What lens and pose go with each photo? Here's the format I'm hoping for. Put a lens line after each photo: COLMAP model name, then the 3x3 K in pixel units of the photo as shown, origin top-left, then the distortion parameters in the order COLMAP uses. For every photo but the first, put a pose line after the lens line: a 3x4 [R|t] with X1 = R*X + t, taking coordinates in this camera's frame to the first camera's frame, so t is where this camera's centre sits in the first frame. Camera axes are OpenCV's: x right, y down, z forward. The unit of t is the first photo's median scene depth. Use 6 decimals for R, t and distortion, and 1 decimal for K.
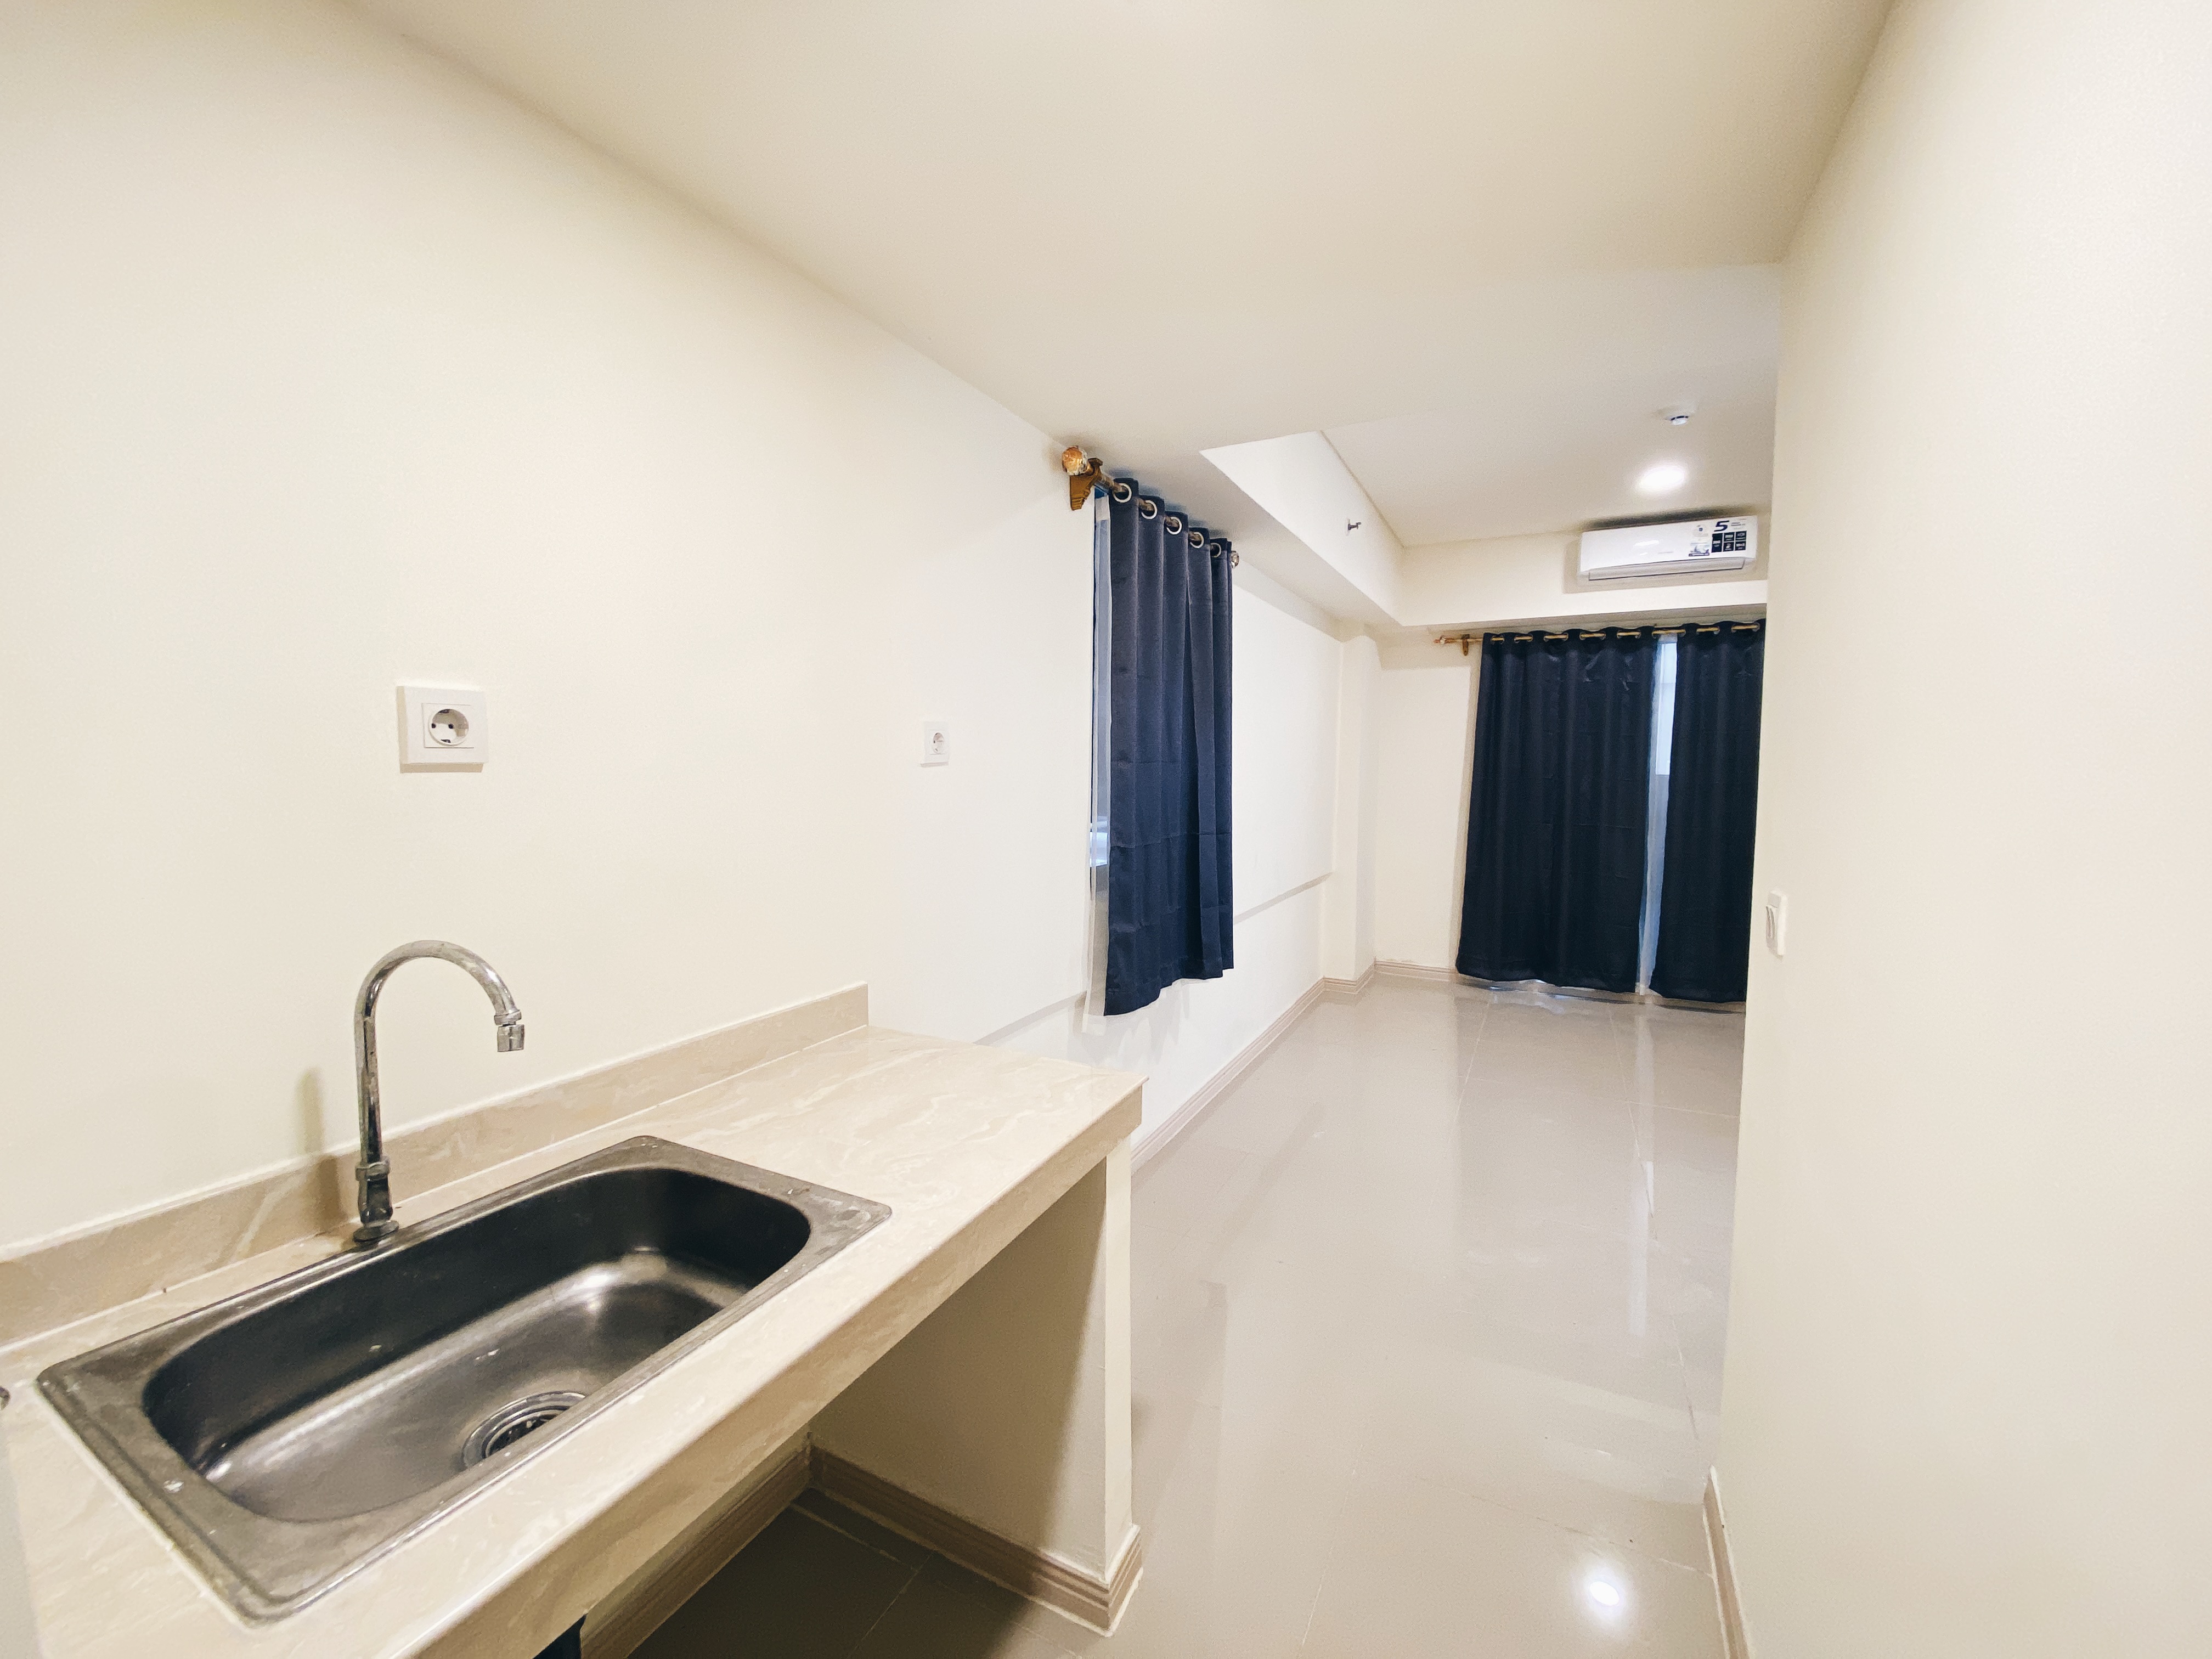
lens RADIAL K [[891.9, 0, 1063.4], [0, 891.9, 822.0], [0, 0, 1]] dist [-0.016983, -0.001550]
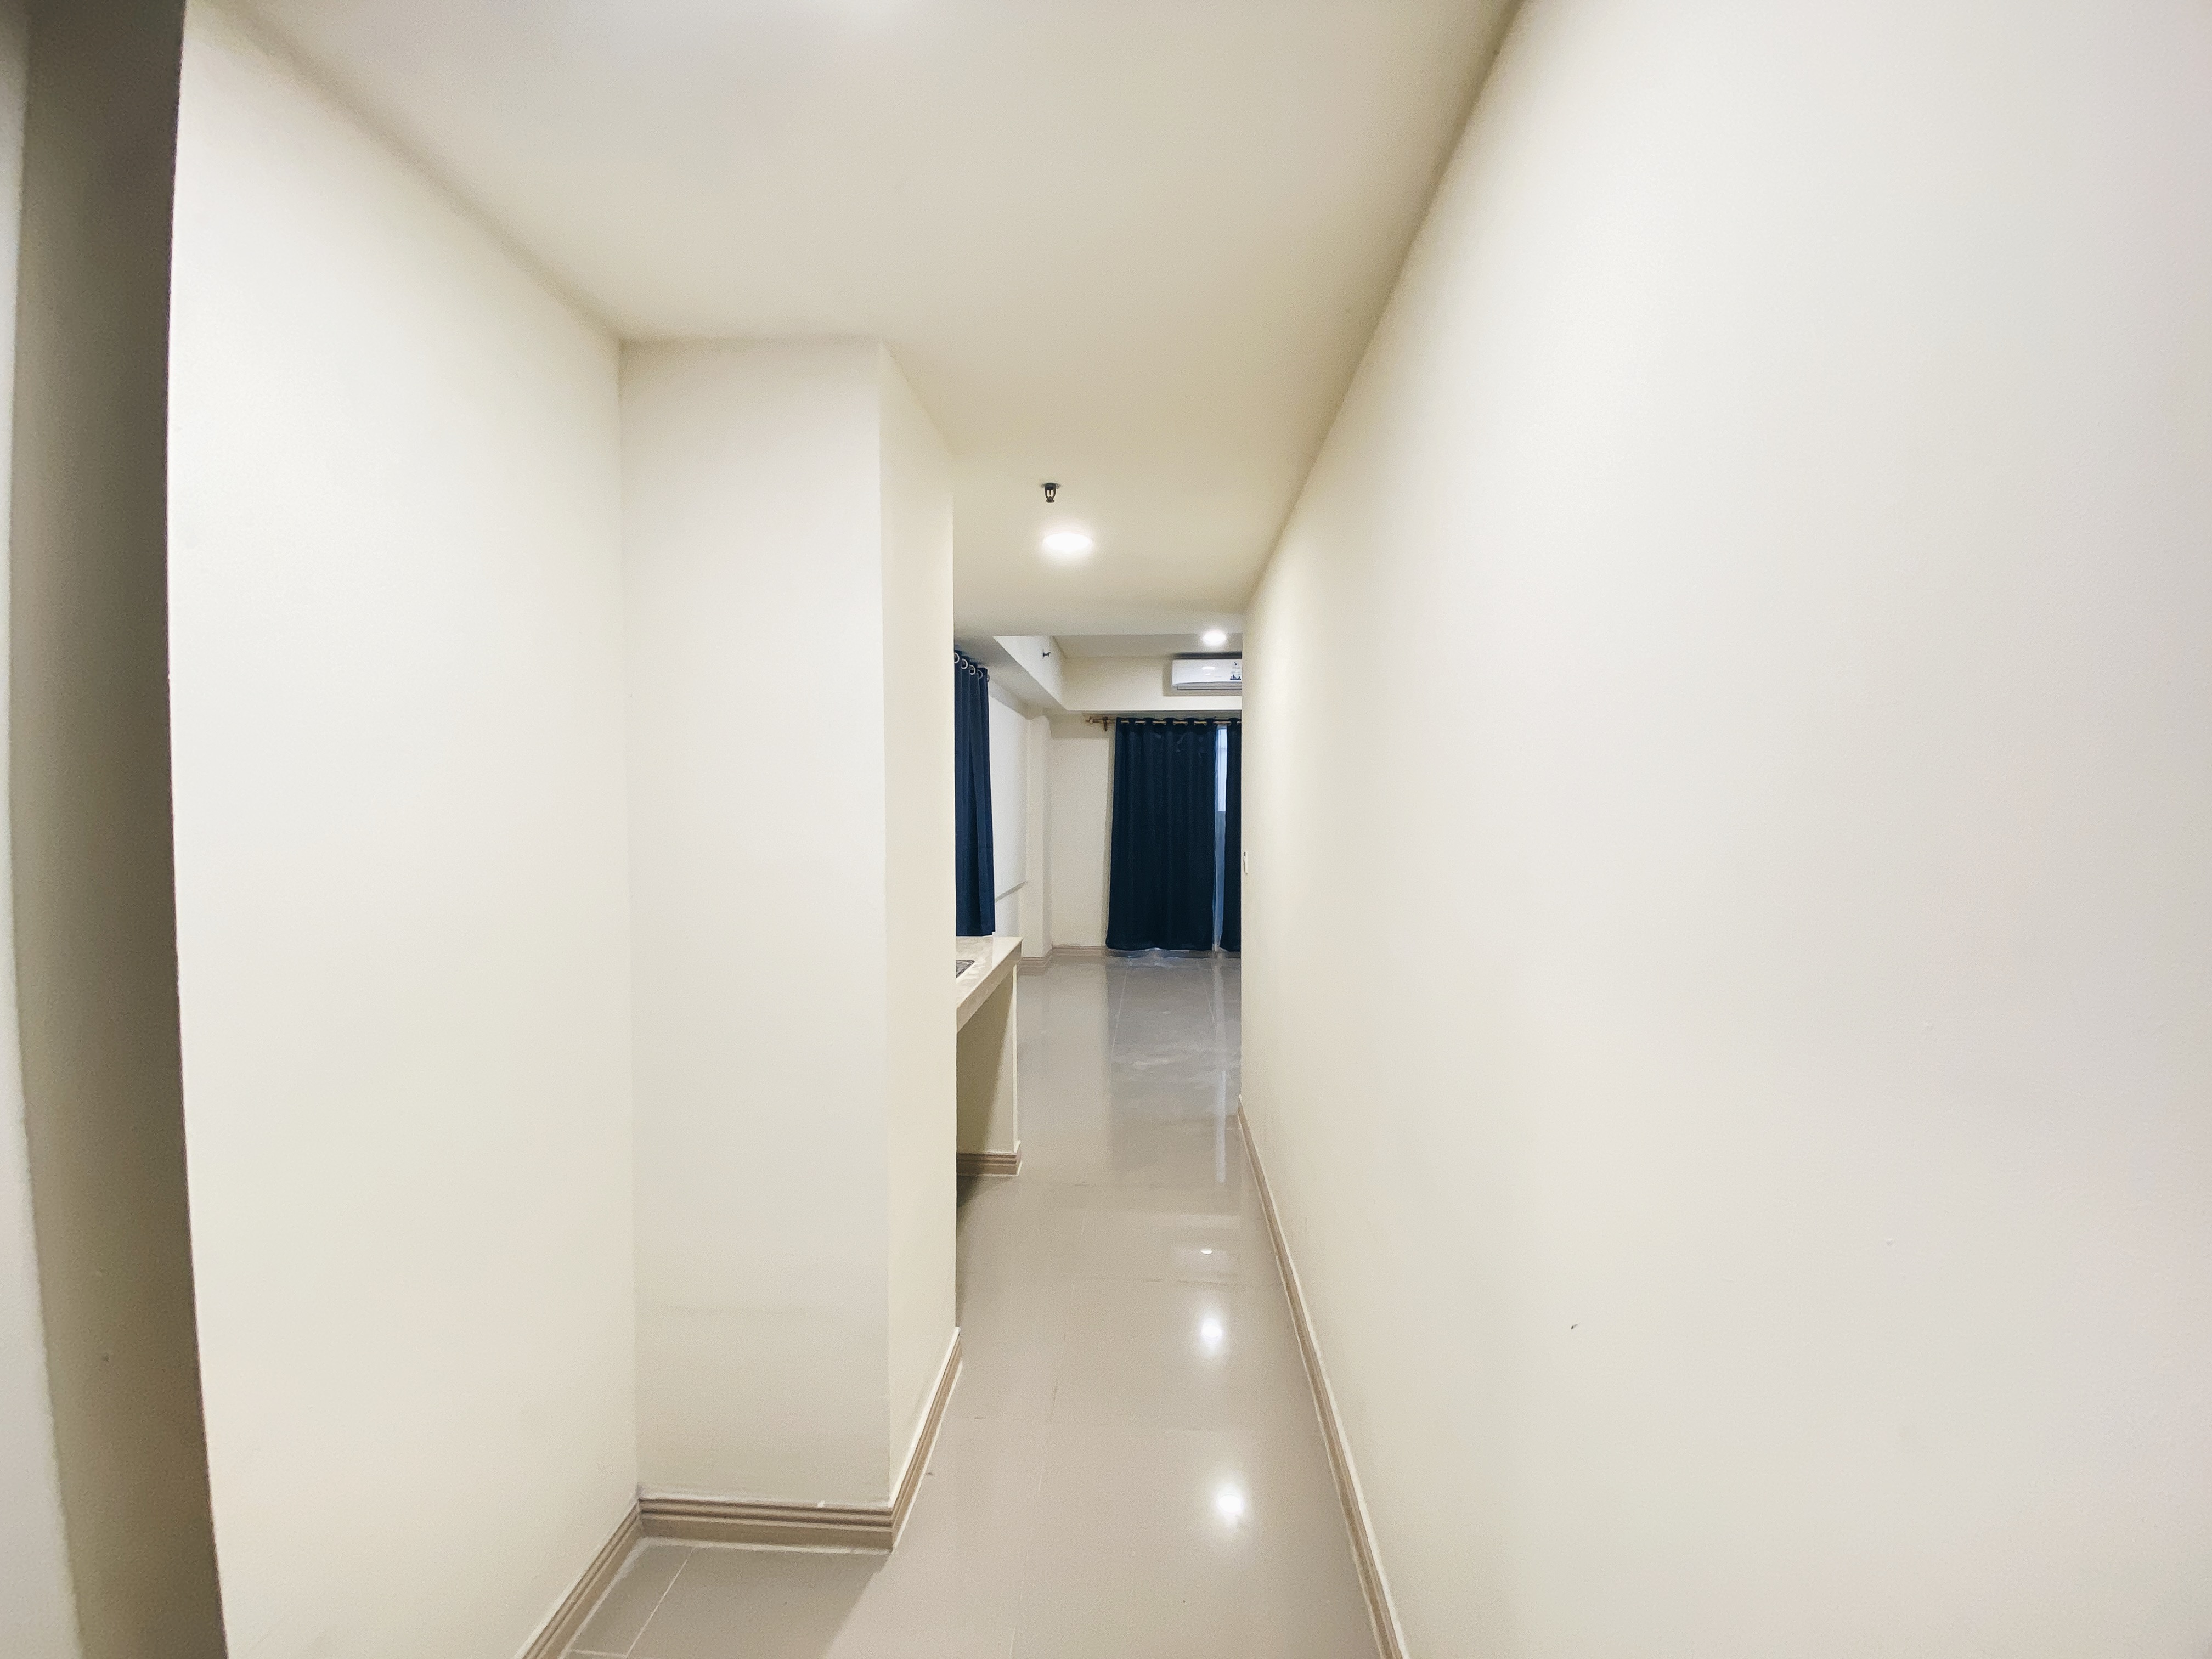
lens RADIAL K [[891.9, 0, 1108.6], [0, 891.9, 827.1], [0, 0, 1]] dist [-0.016983, -0.001550]
pose [[0.898965, -0.012325, 0.437847, -0.206403], [0.030997, 0.998888, -0.035525, 0.025205], [-0.436922, 0.045508, 0.898347, -0.347205]]
